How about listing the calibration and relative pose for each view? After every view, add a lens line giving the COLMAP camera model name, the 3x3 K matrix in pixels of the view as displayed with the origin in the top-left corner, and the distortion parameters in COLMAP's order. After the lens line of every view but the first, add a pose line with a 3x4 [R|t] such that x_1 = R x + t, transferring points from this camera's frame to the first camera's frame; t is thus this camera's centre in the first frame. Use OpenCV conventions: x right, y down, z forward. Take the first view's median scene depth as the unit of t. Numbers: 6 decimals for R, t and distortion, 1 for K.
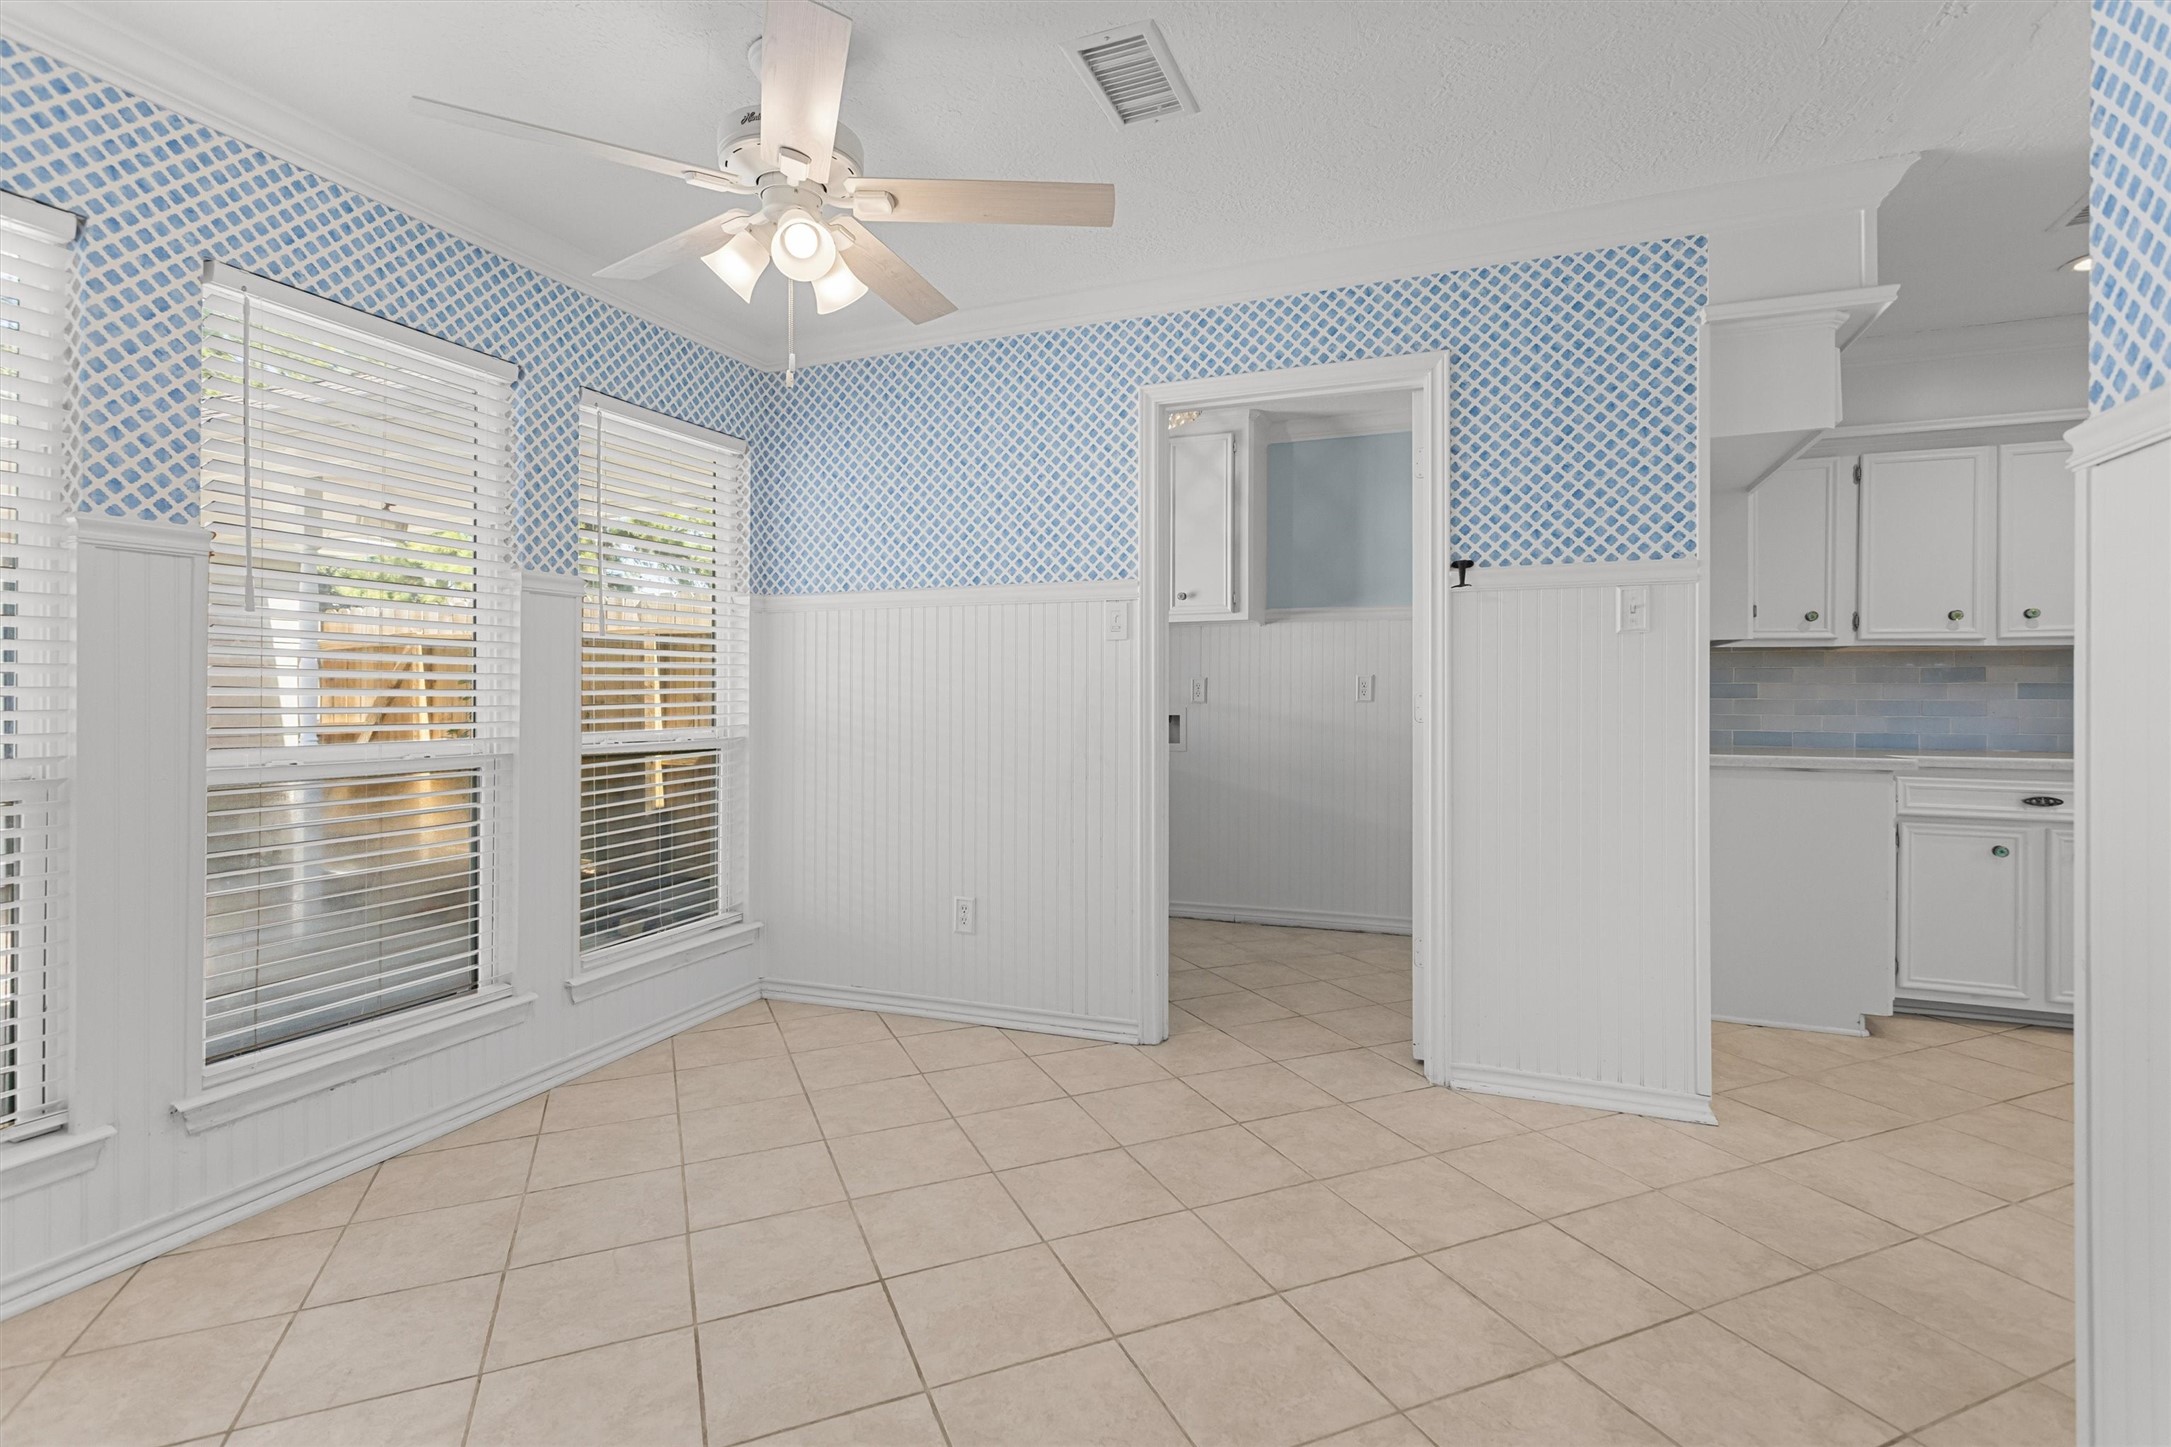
lens RADIAL K [[1042.6, 0, 1058.9], [0, 1042.6, 703.8], [0, 0, 1]] dist [-0.001292, 0.004361]
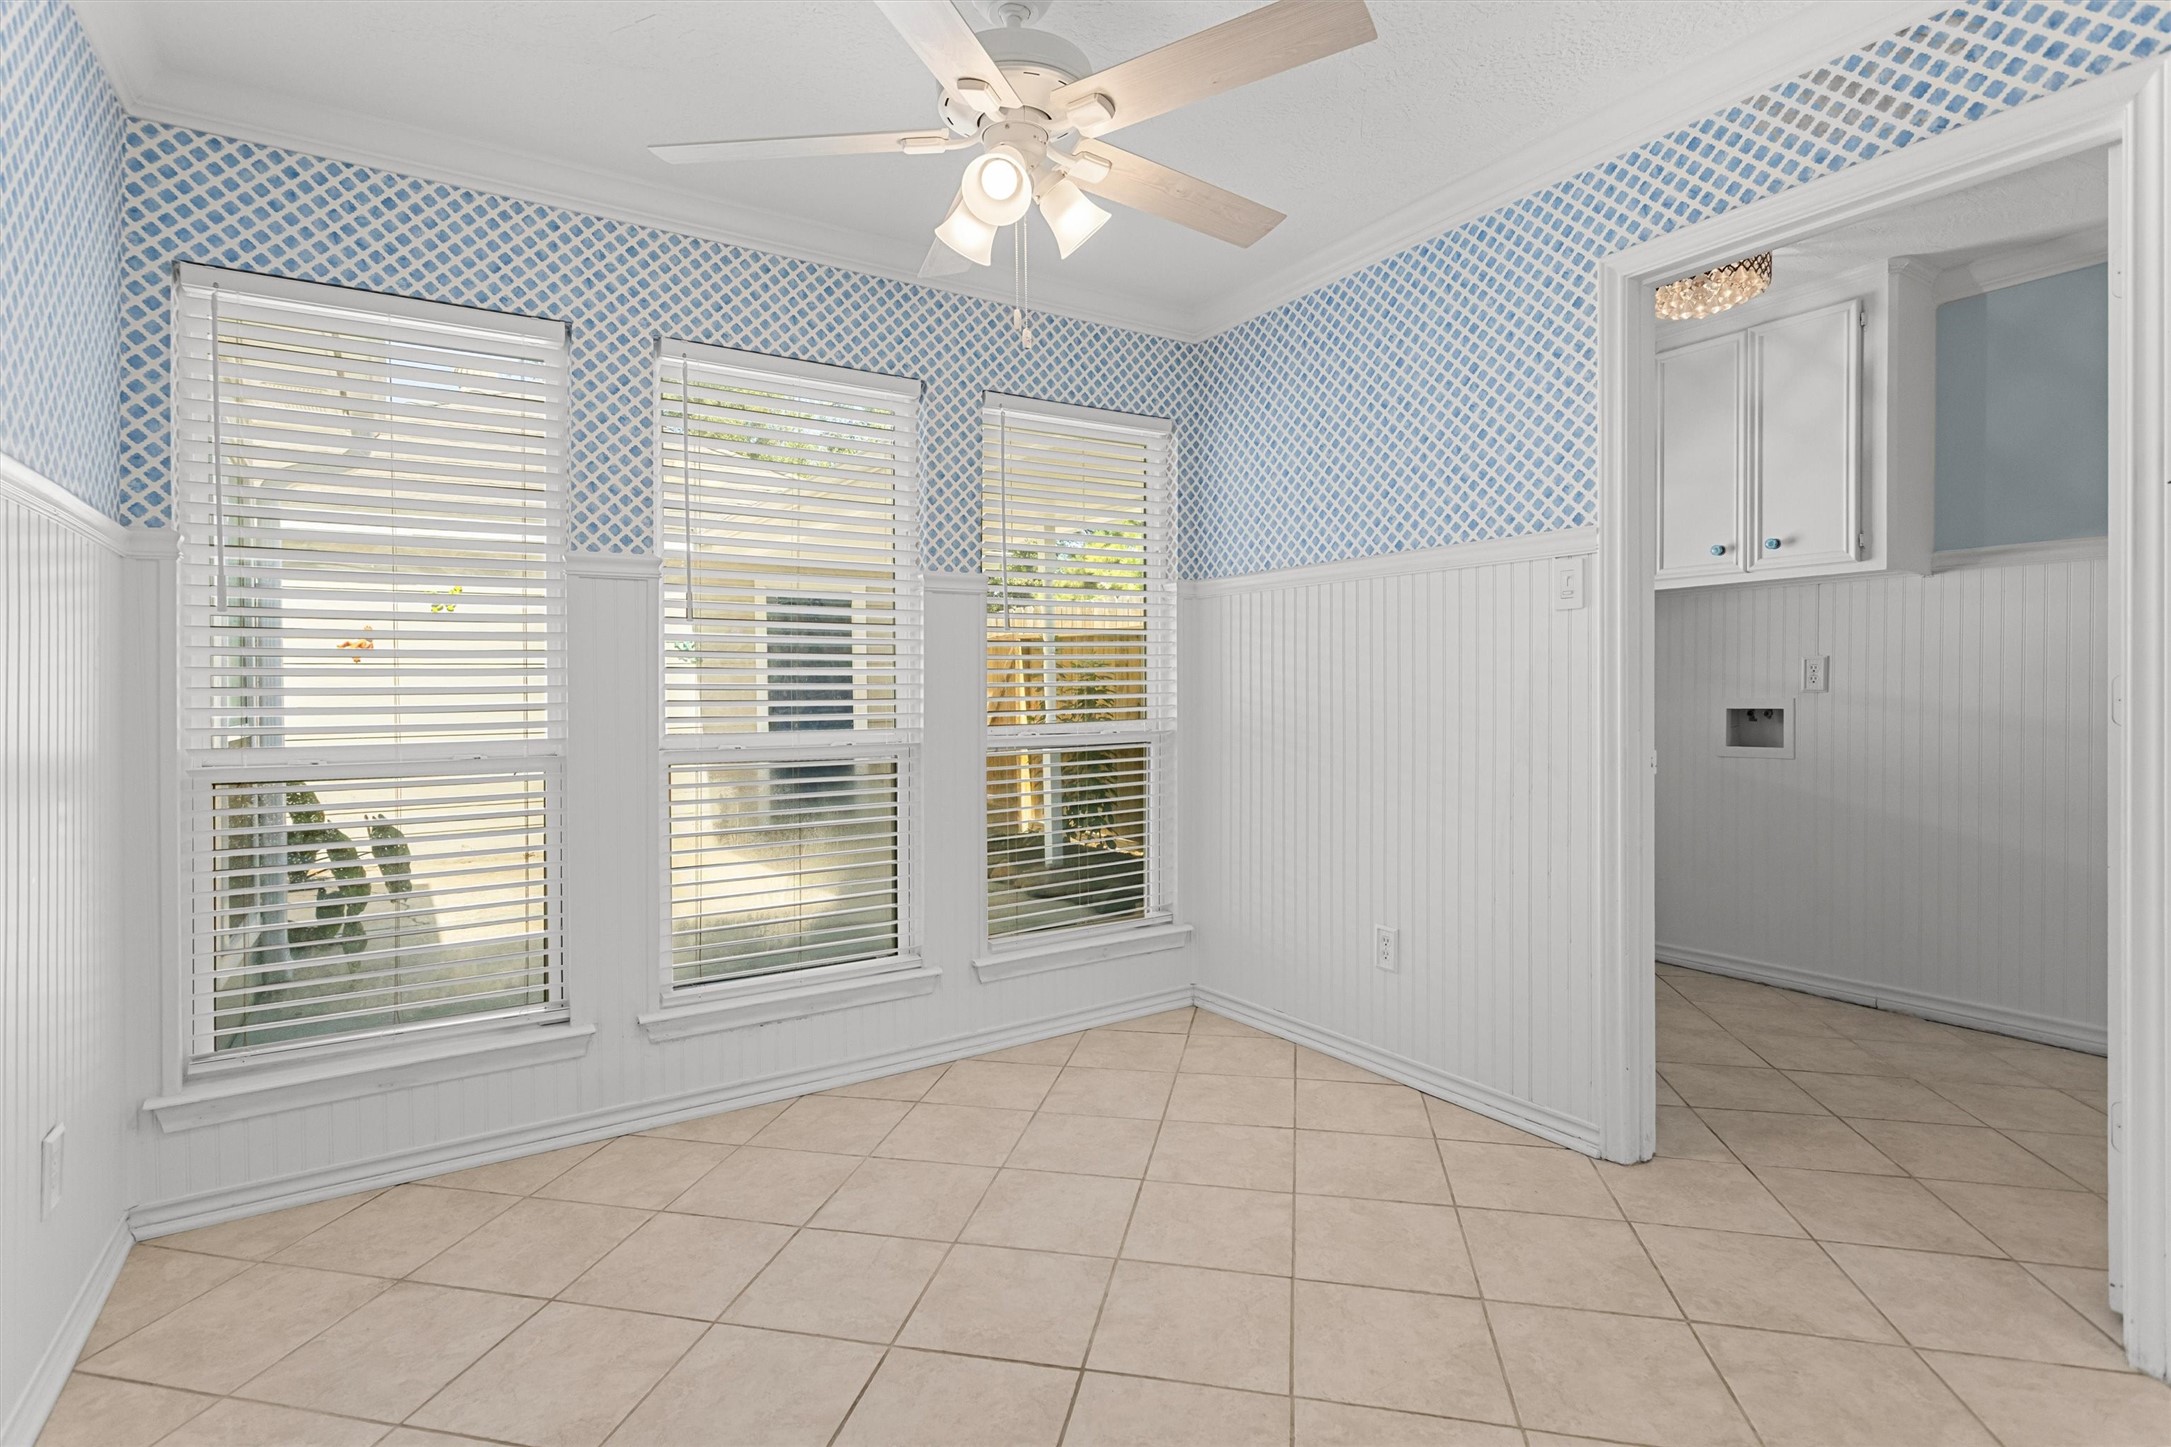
lens RADIAL K [[1042.6, 0, 1058.9], [0, 1042.6, 703.8], [0, 0, 1]] dist [-0.001292, 0.004361]
pose [[0.813393, 0.003369, -0.581705, 0.208740], [0.003269, 0.999941, 0.010362, -0.003210], [0.581706, -0.010330, 0.813334, 0.197730]]
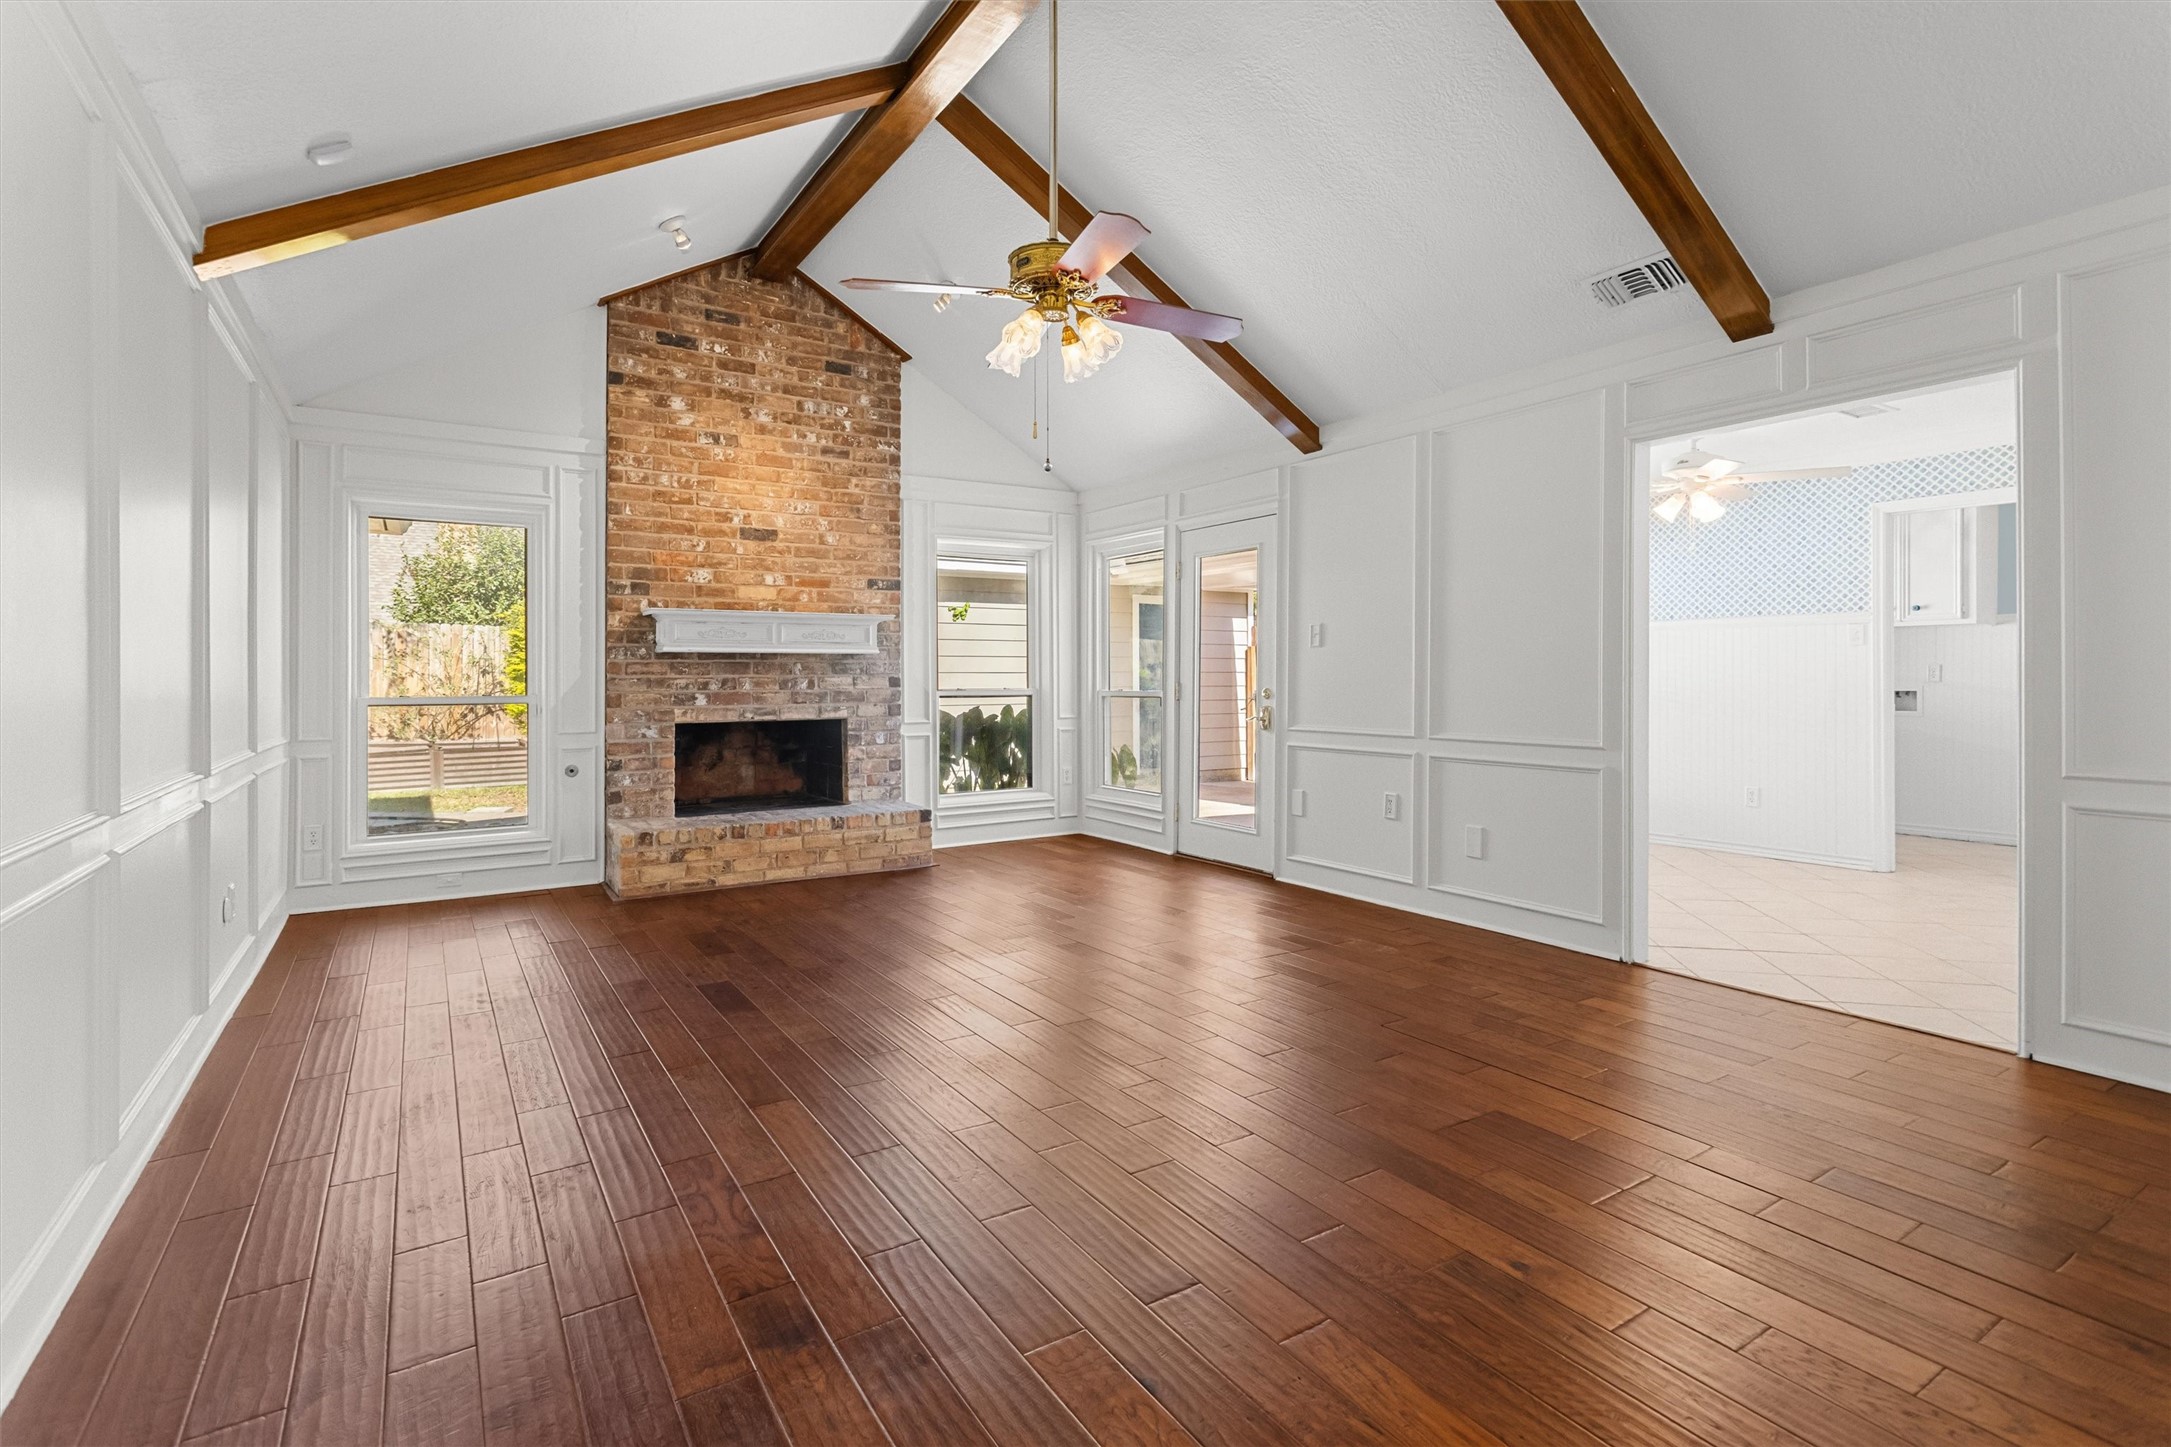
lens RADIAL K [[1020.3, 0, 1077.3], [0, 1020.3, 691.6], [0, 0, 1]] dist [0.000778, 0.000651]
pose [[0.816943, 0.002108, -0.576714, -0.028435], [0.000137, 0.999993, 0.003849, 0.012055], [0.576718, -0.003223, 0.816937, -1.309195]]
